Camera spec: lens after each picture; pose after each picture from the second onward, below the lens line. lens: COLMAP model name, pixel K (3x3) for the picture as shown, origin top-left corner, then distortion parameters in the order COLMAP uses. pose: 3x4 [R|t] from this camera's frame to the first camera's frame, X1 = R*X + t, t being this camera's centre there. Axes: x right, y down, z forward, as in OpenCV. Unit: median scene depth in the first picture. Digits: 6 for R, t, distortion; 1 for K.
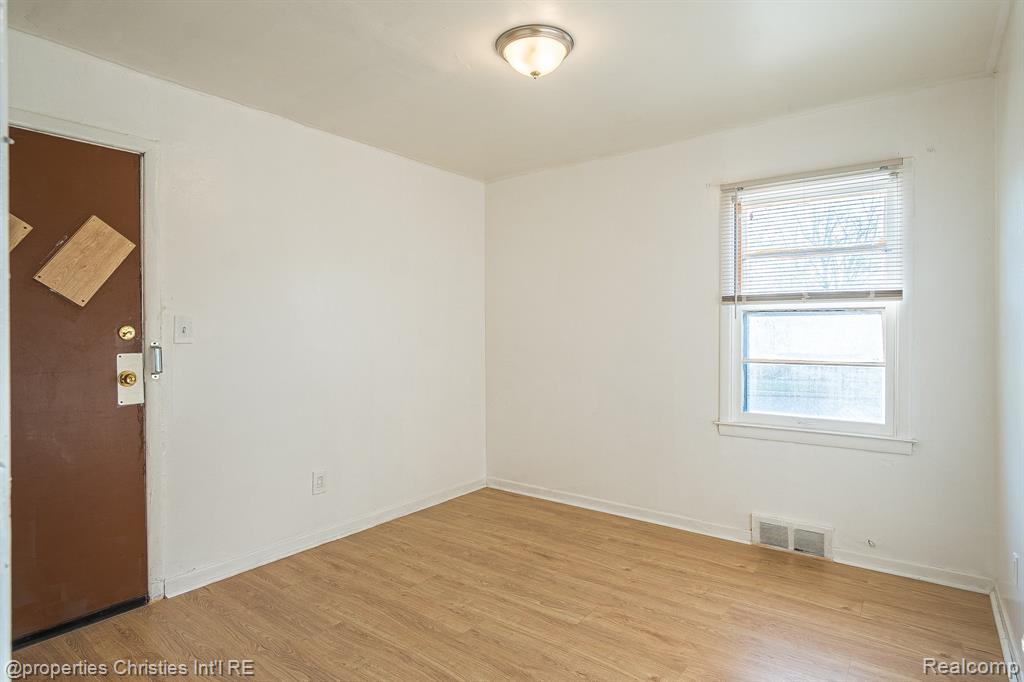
lens RADIAL K [[549.1, 0, 510.2], [0, 549.1, 341.0], [0, 0, 1]] dist [-0.015598, 0.009229]
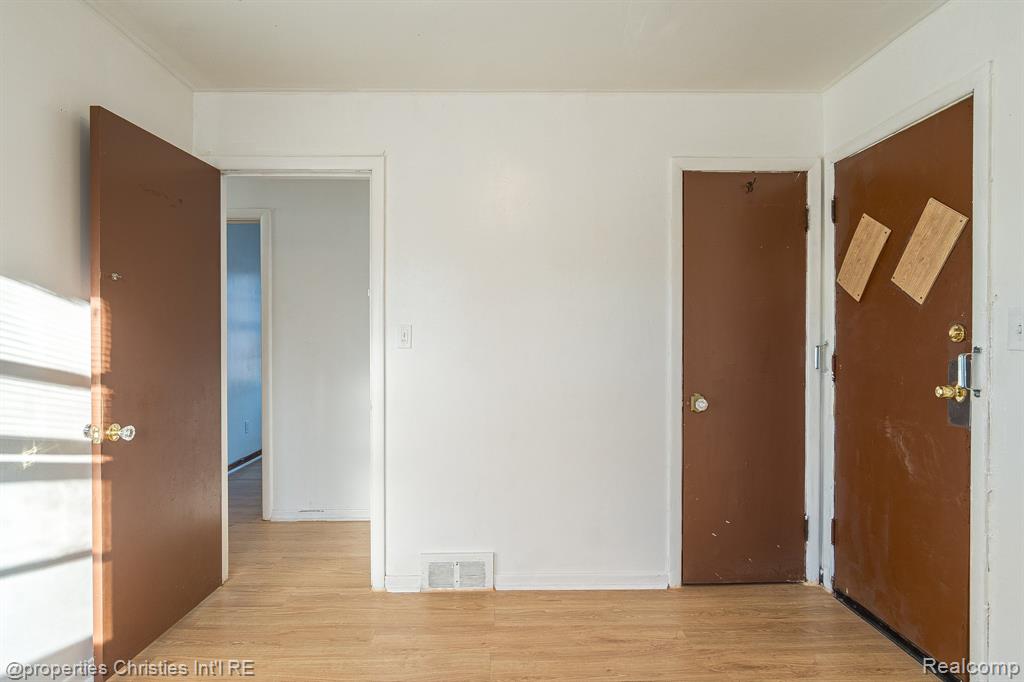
lens RADIAL K [[549.1, 0, 510.2], [0, 549.1, 341.0], [0, 0, 1]] dist [-0.015598, 0.009229]
pose [[-0.787883, 0.008590, -0.615765, 0.297476], [-0.010393, 0.999575, 0.027243, -0.019705], [0.615737, 0.027864, -0.787459, 1.271094]]
